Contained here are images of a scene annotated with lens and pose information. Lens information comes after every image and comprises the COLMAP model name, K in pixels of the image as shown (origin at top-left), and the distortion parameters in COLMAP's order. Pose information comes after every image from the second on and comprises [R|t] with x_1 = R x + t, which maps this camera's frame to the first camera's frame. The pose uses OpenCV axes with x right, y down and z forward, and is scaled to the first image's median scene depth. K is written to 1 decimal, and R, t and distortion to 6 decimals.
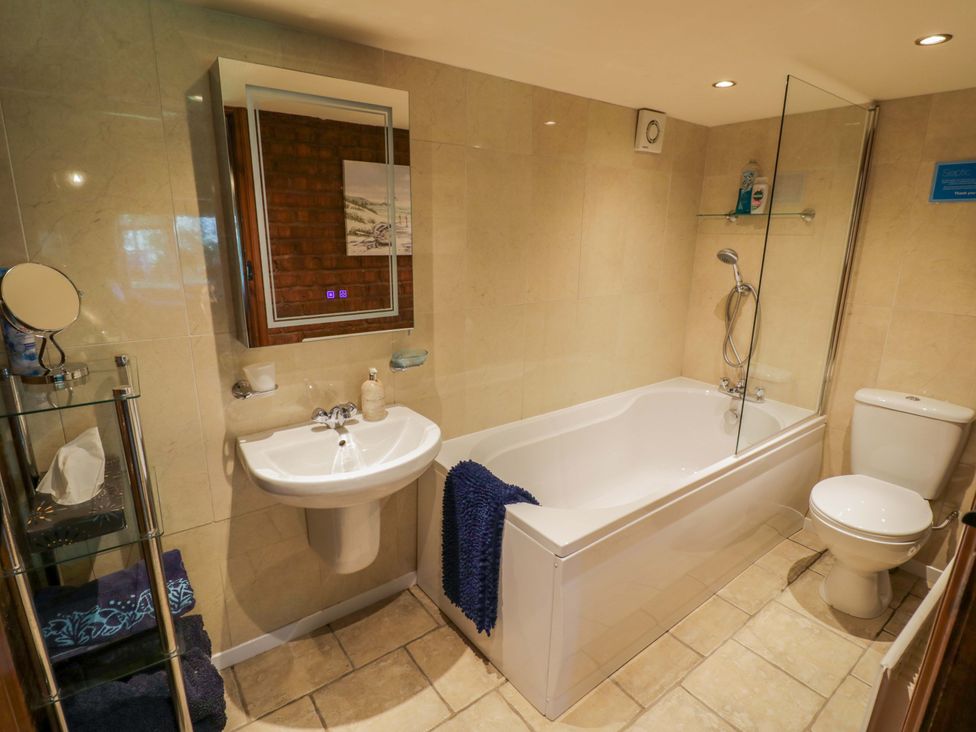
lens RADIAL K [[507.4, 0, 487.6], [0, 507.4, 357.5], [0, 0, 1]] dist [0.002778, -0.015812]
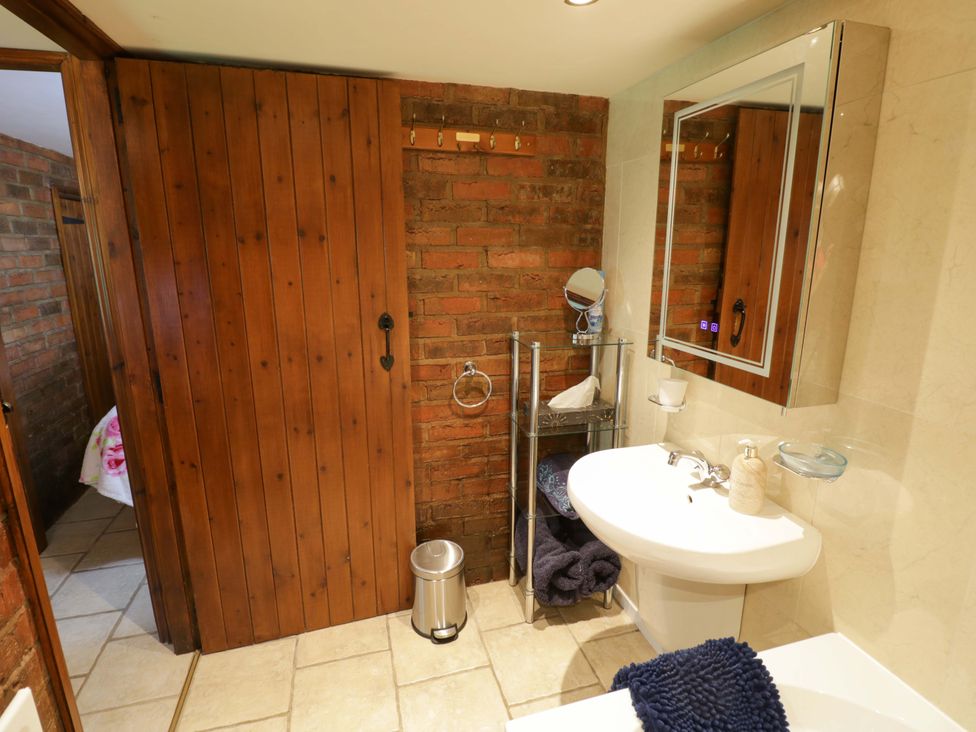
lens RADIAL K [[507.4, 0, 487.6], [0, 507.4, 357.5], [0, 0, 1]] dist [0.002778, -0.015812]
pose [[-0.348068, 0.194900, -0.916986, 0.441016], [-0.232841, 0.929526, 0.285947, -0.168376], [0.908093, 0.313041, -0.278157, 0.669350]]
